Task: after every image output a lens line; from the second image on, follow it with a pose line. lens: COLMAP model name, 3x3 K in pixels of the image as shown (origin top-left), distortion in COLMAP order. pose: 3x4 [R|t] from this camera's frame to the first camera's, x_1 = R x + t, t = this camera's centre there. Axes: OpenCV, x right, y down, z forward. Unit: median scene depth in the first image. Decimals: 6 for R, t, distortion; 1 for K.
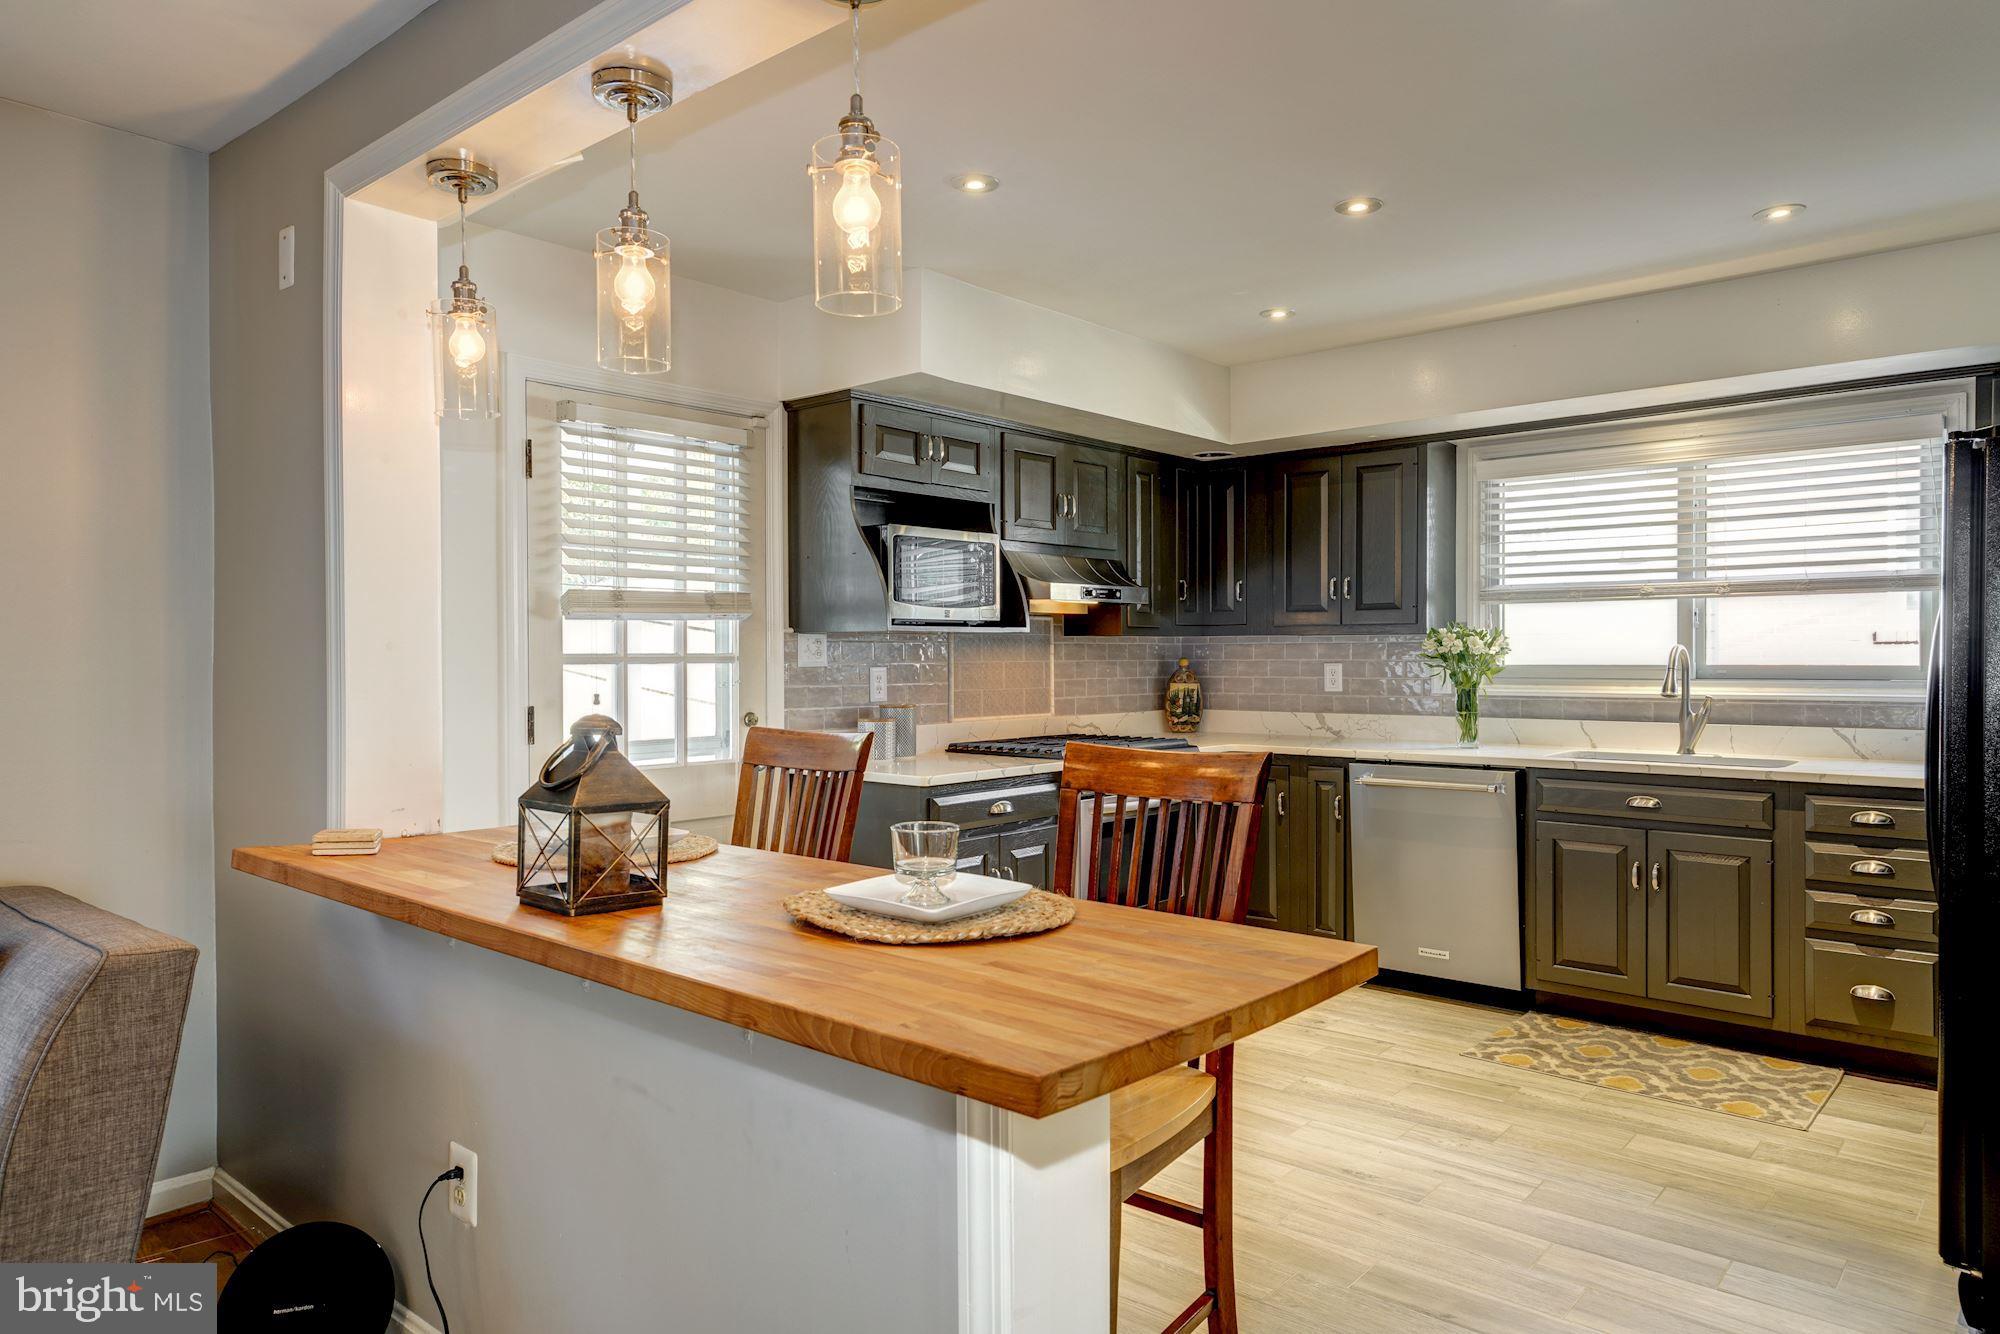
lens RADIAL K [[1458.4, 0, 938.5], [0, 1458.4, 663.8], [0, 0, 1]] dist [0.011790, 0.006728]
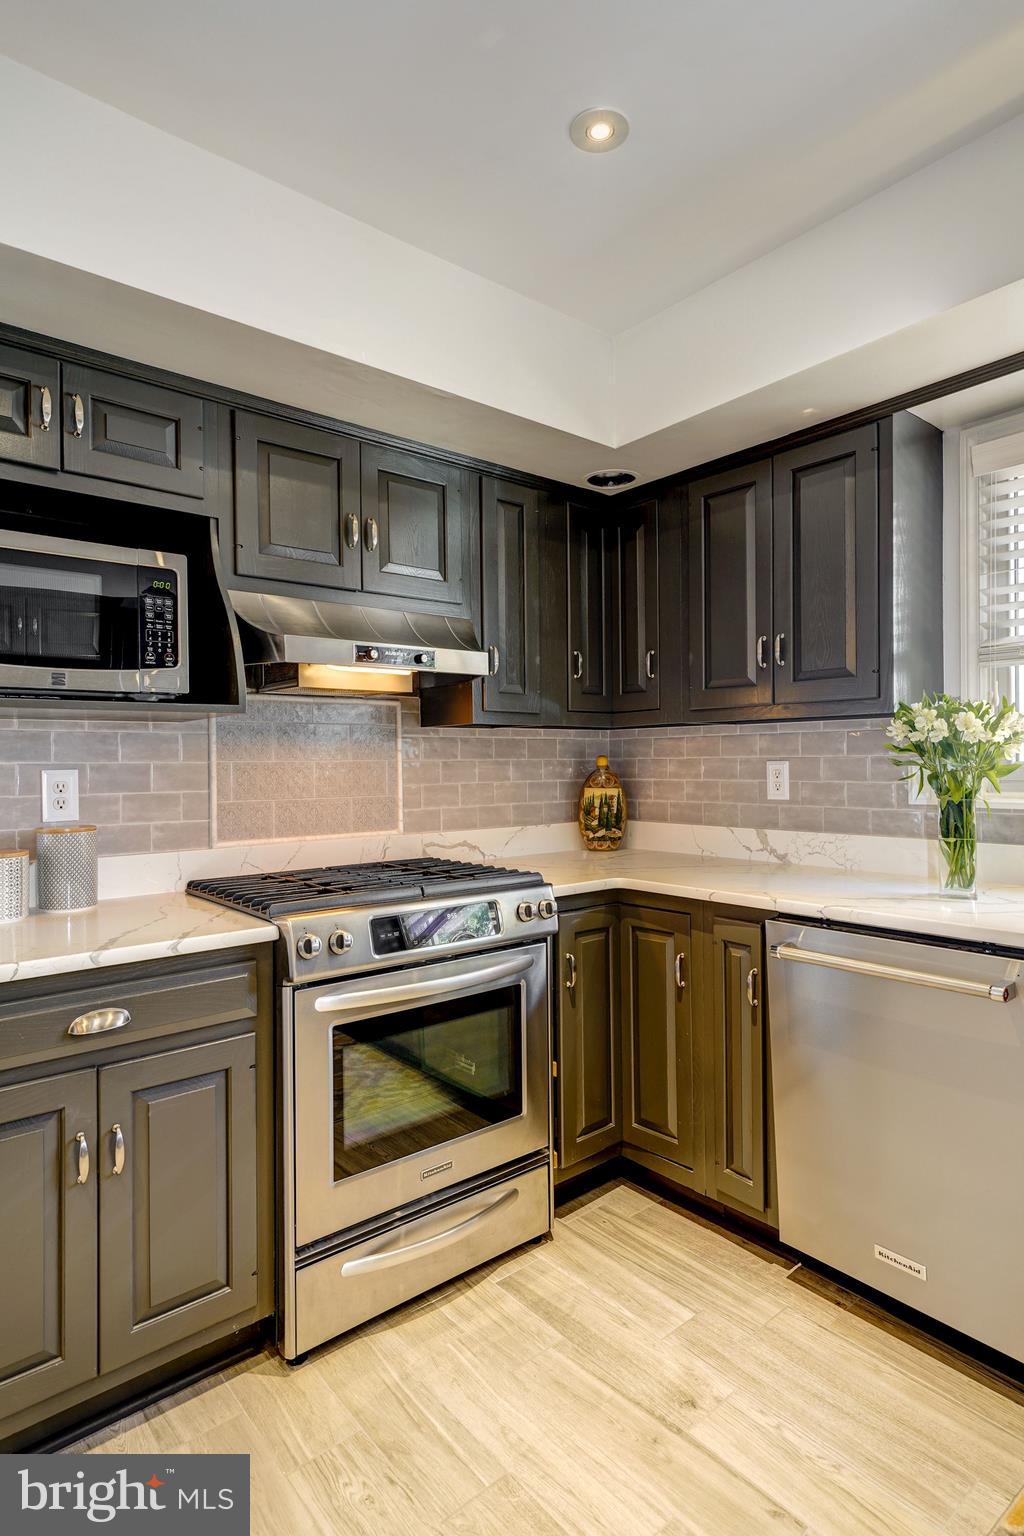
lens RADIAL K [[863.6, 0, 620.6], [0, 863.6, 762.7], [0, 0, 1]] dist [0.015436, 0.006601]
pose [[0.998118, -0.008216, -0.060768, 0.253190], [0.007874, 0.999952, -0.005865, 0.002998], [0.060813, 0.005376, 0.998135, 0.654802]]
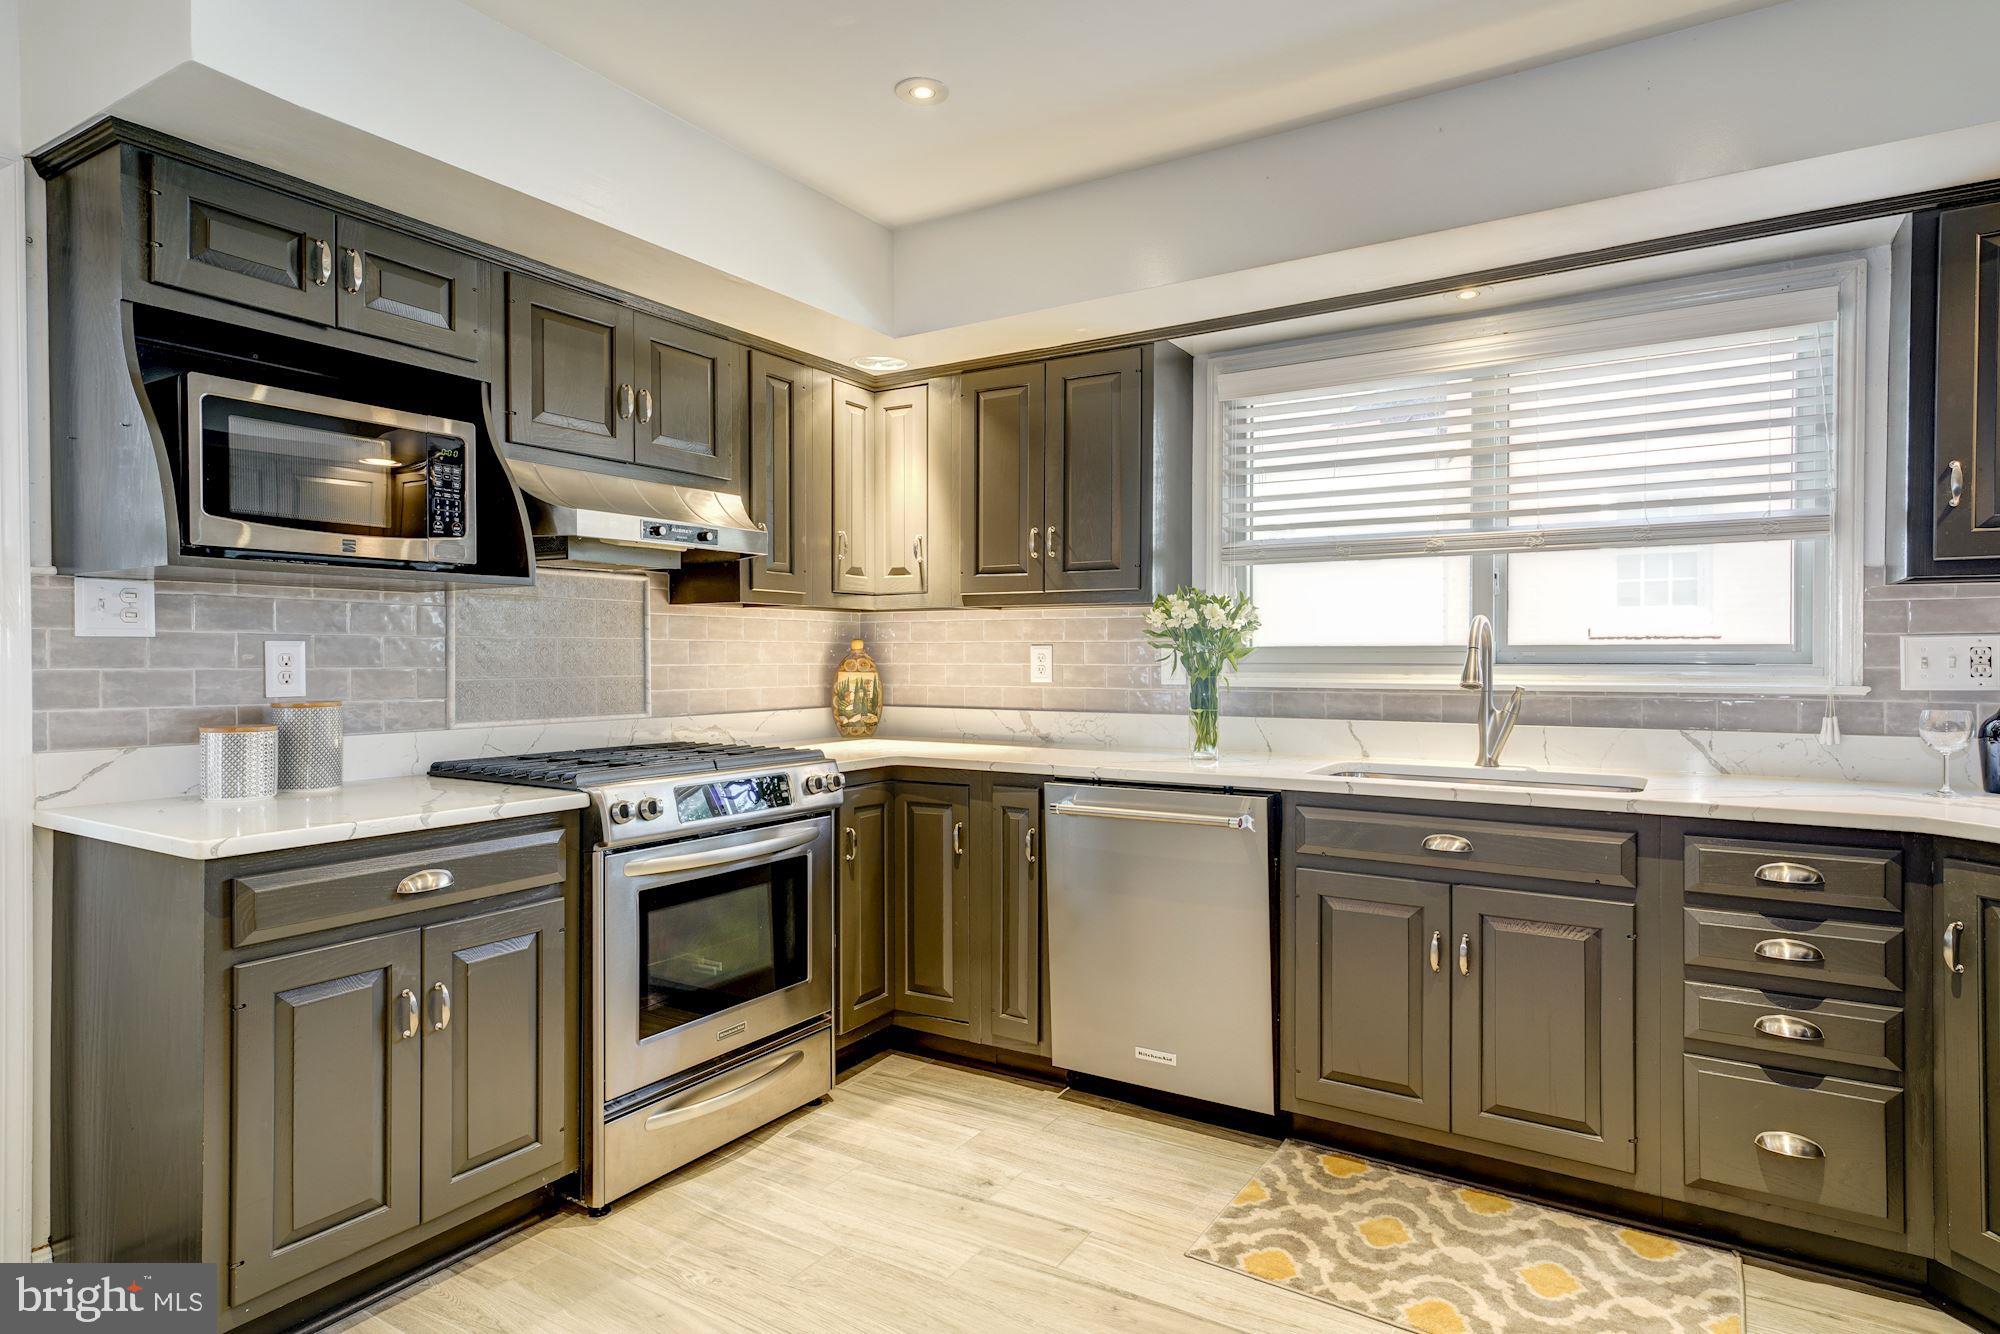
lens RADIAL K [[1124.5, 0, 1055.2], [0, 1124.5, 661.9], [0, 0, 1]] dist [0.015436, 0.006601]
pose [[0.980674, 0.003869, 0.195613, 0.189703], [-0.002780, 0.999979, -0.005841, 0.013531], [-0.195631, 0.005184, 0.980664, 0.491484]]
